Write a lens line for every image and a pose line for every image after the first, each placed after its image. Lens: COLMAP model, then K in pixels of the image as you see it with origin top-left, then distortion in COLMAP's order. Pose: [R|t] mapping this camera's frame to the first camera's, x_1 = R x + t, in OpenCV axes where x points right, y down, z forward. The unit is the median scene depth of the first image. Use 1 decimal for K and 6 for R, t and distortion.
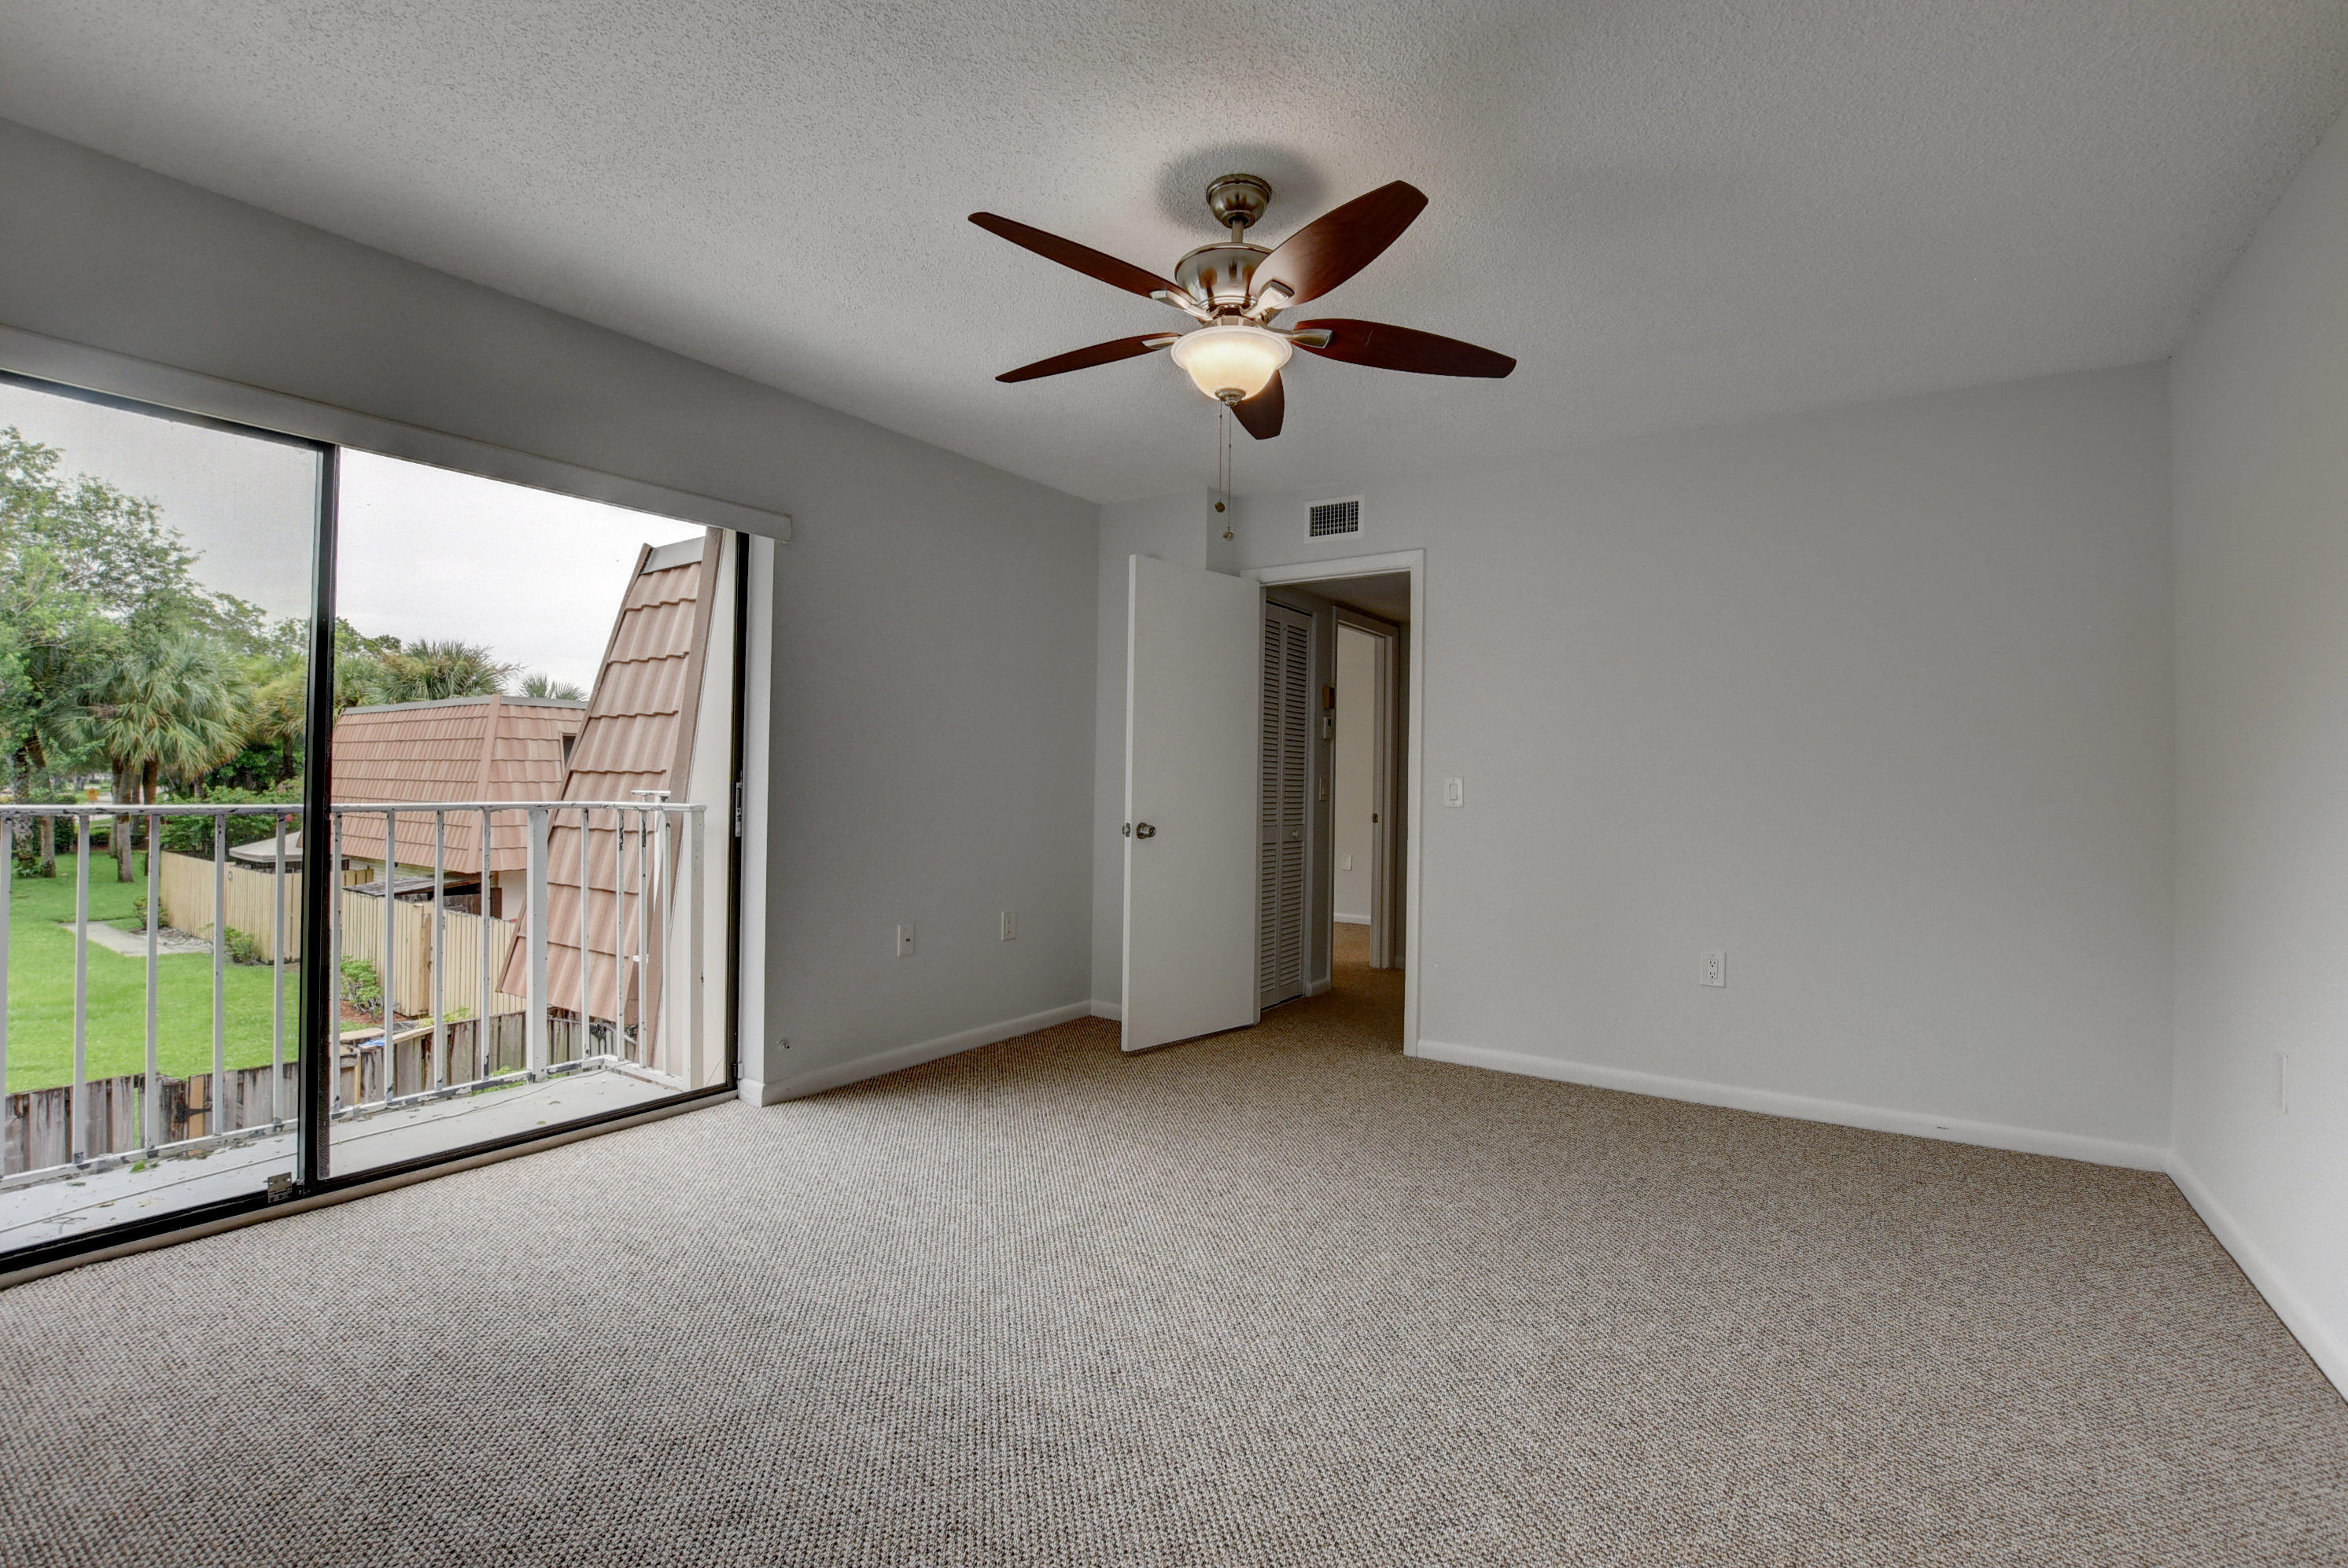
lens RADIAL K [[1045.9, 0, 1187.0], [0, 1045.9, 767.4], [0, 0, 1]] dist [-0.042972, 0.008747]
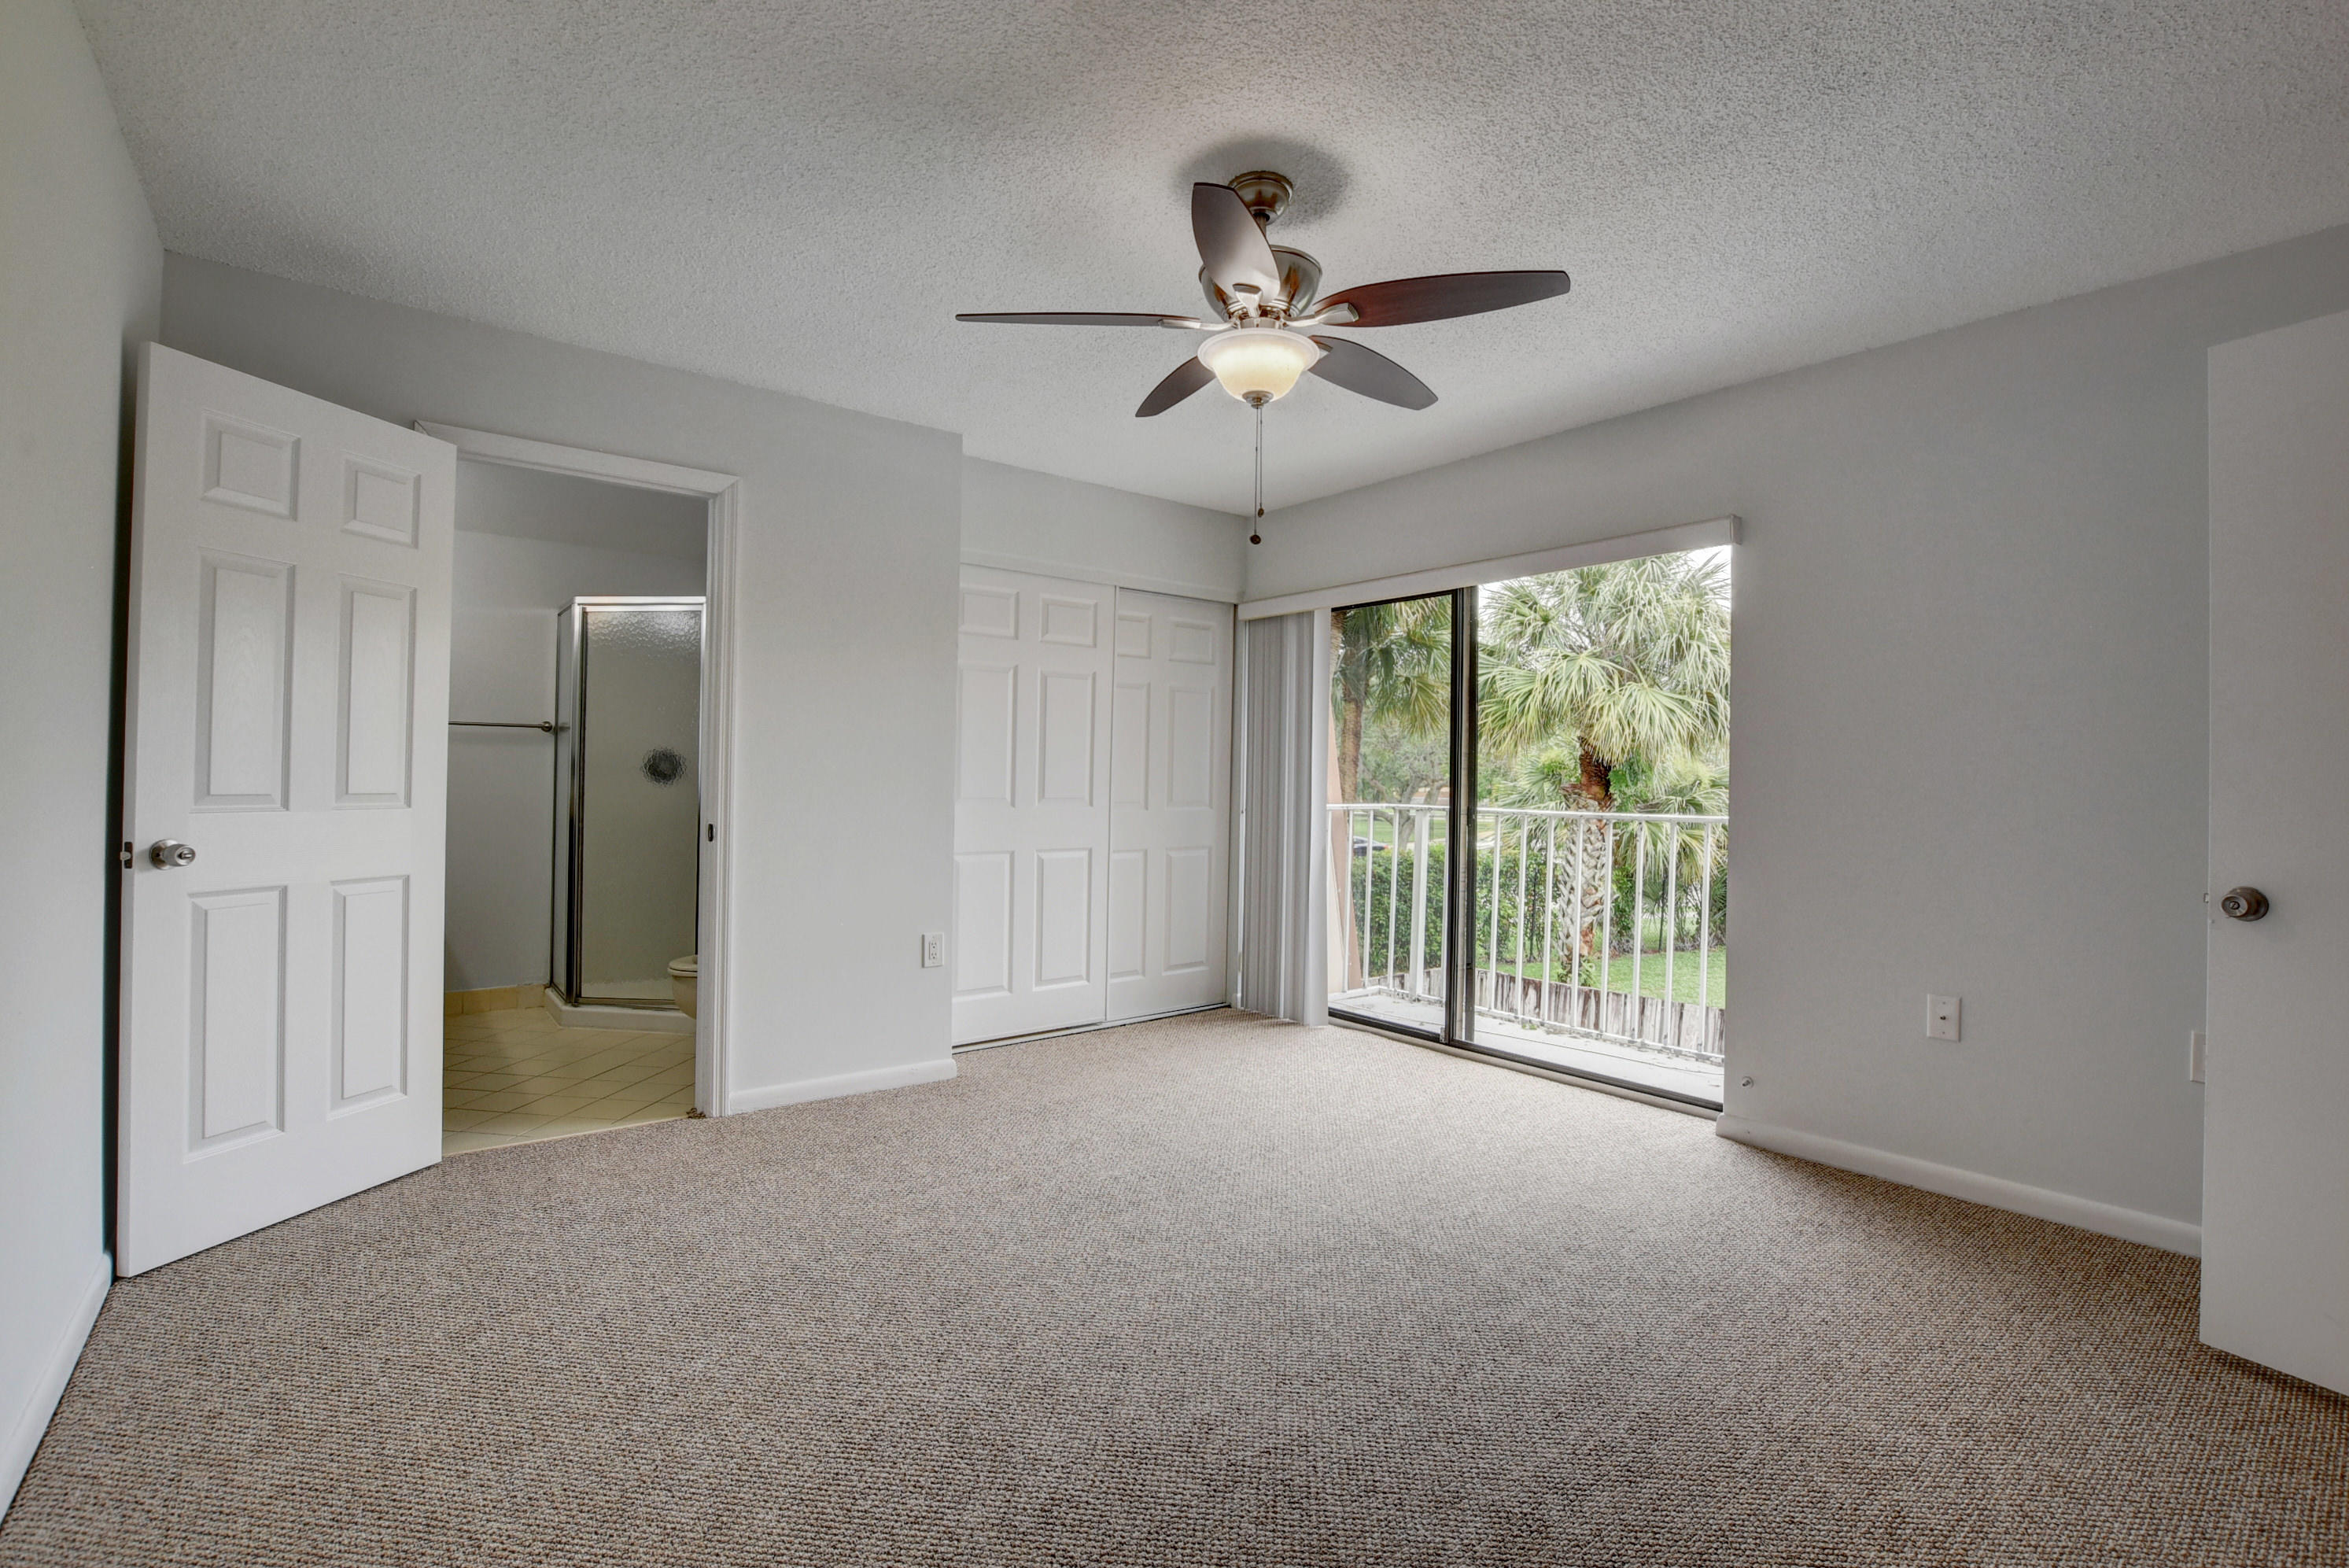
lens RADIAL K [[1046.5, 0, 1187.5], [0, 1046.5, 767.4], [0, 0, 1]] dist [-0.042972, 0.008747]
pose [[-0.292981, -0.029066, -0.955676, 0.075958], [-0.007168, 0.999577, -0.028203, 0.001832], [0.956091, -0.001413, -0.293066, 0.092874]]
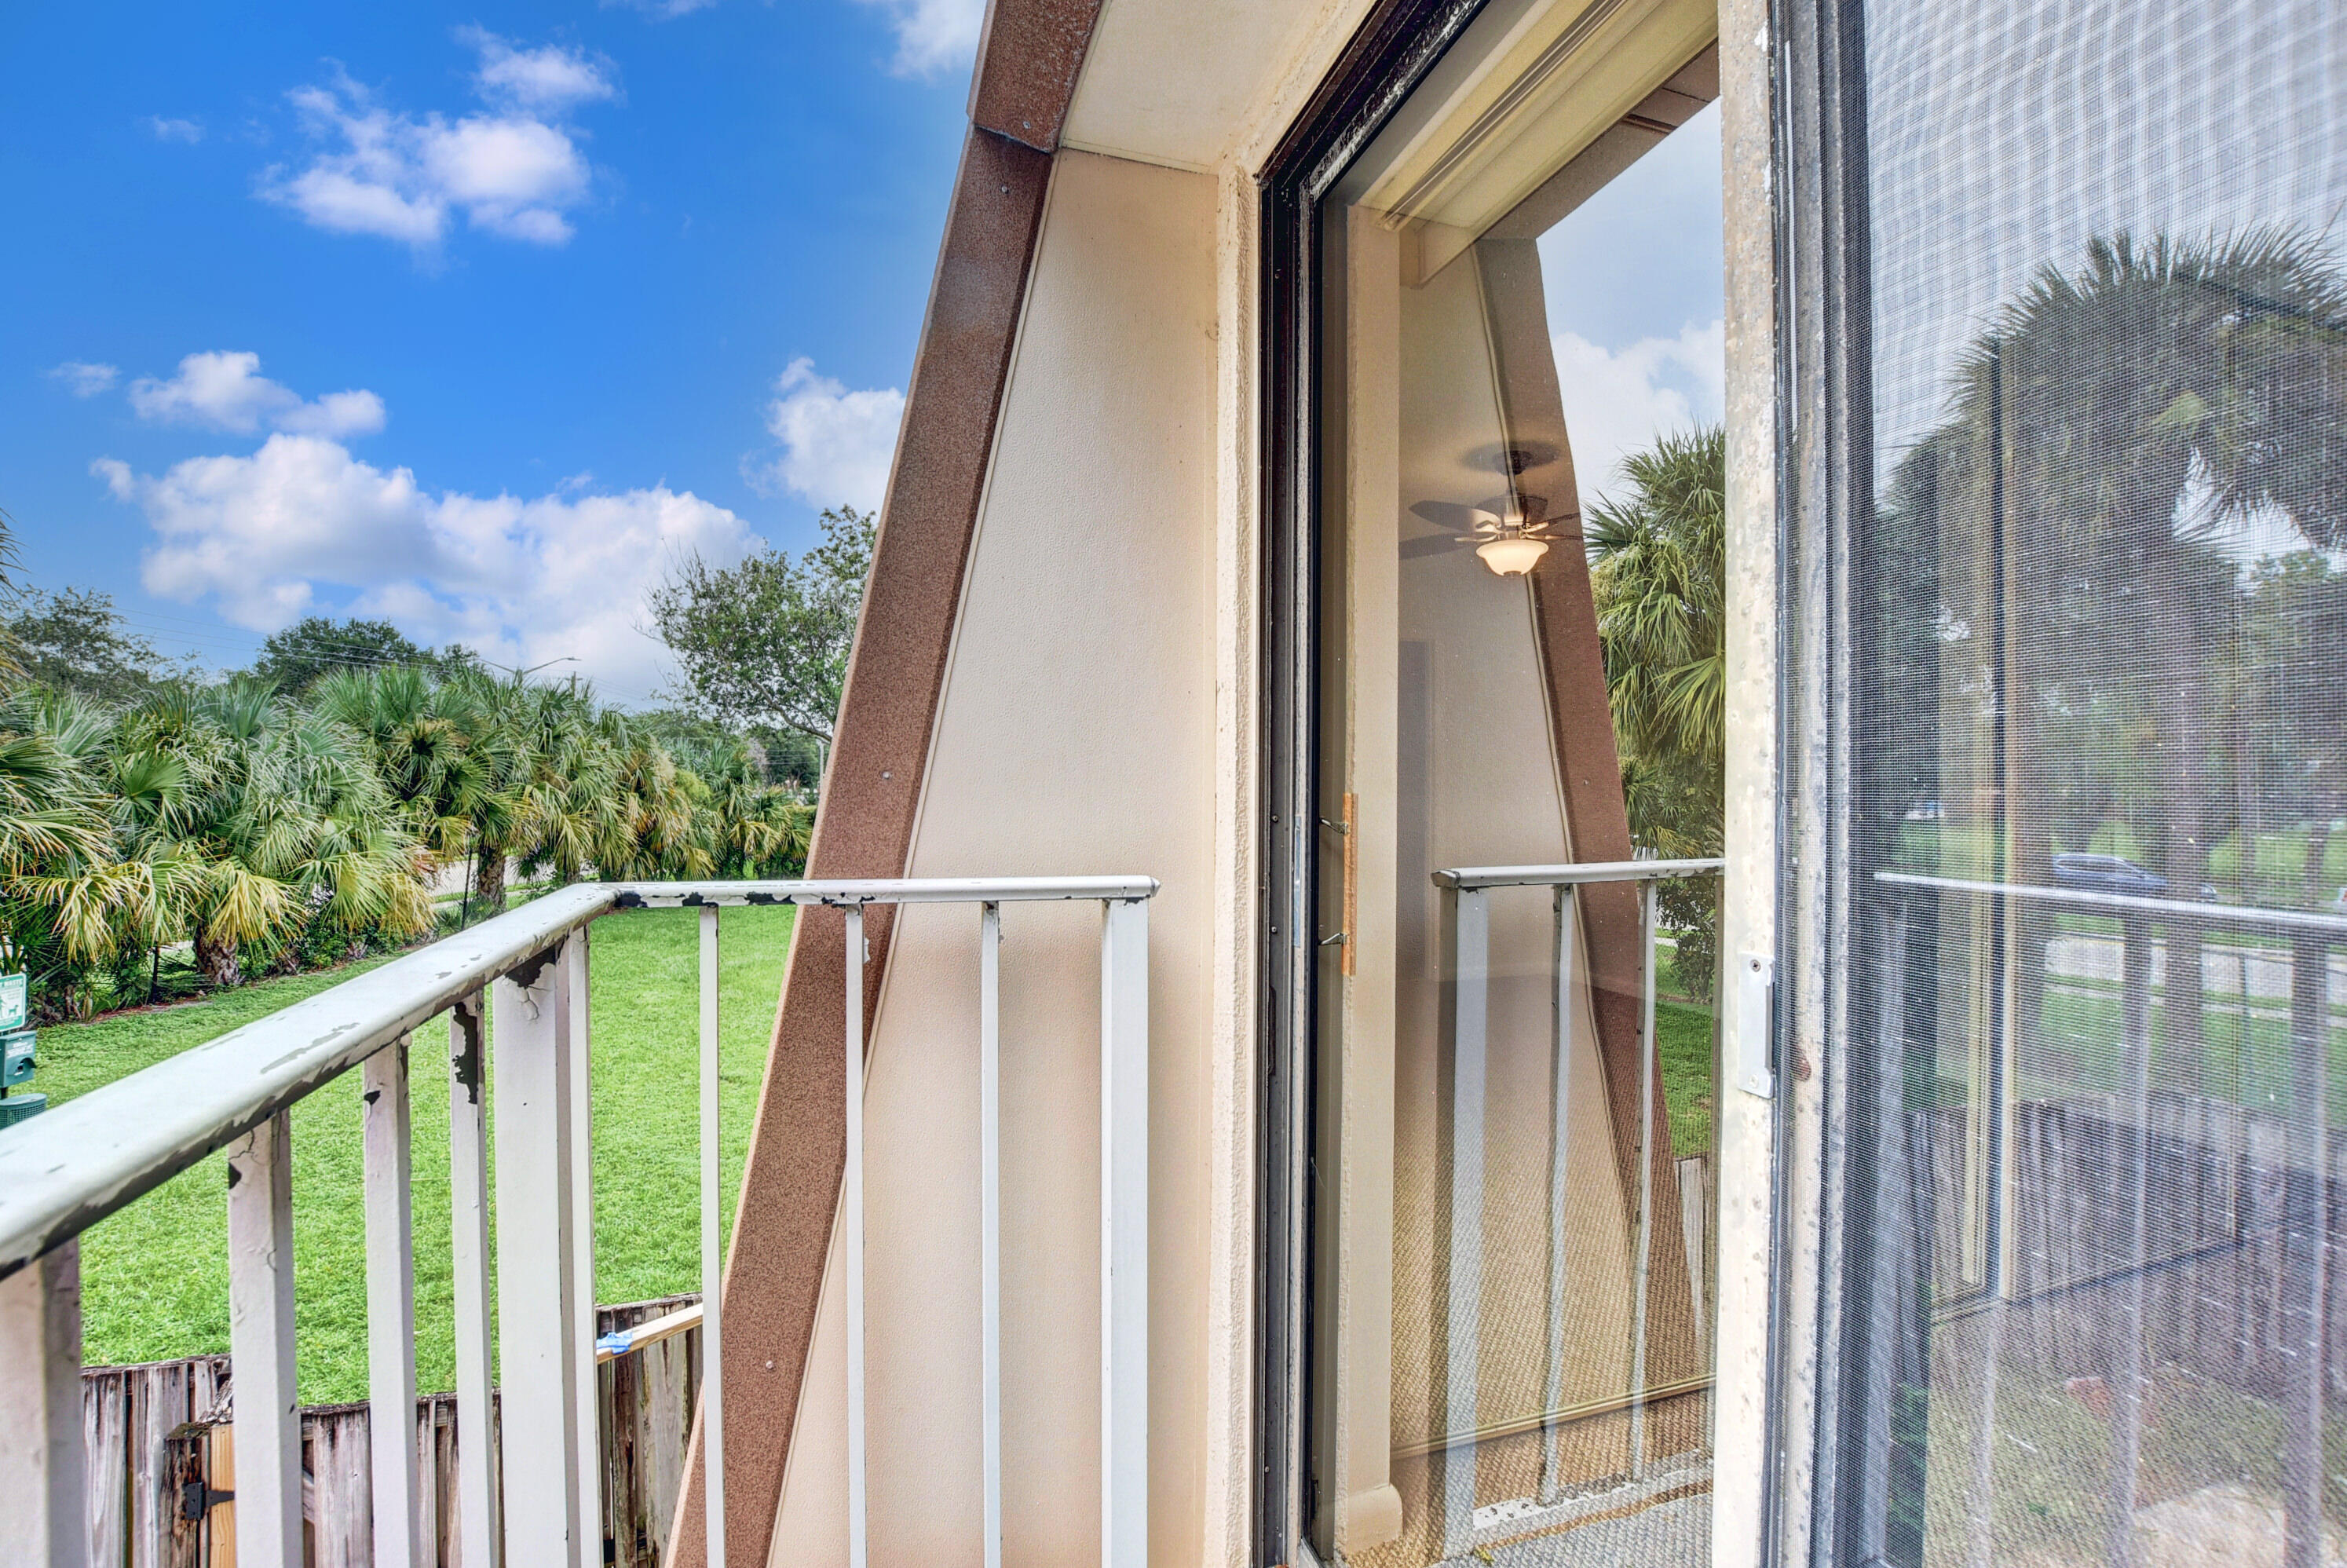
lens RADIAL K [[1037.5, 0, 1187.4], [0, 1037.5, 774.2], [0, 0, 1]] dist [-0.044352, 0.009343]
pose [[0.790020, -0.010227, -0.612996, -0.068030], [0.013804, 0.999904, 0.001107, 0.000087], [0.612926, -0.009336, 0.790085, 0.193559]]
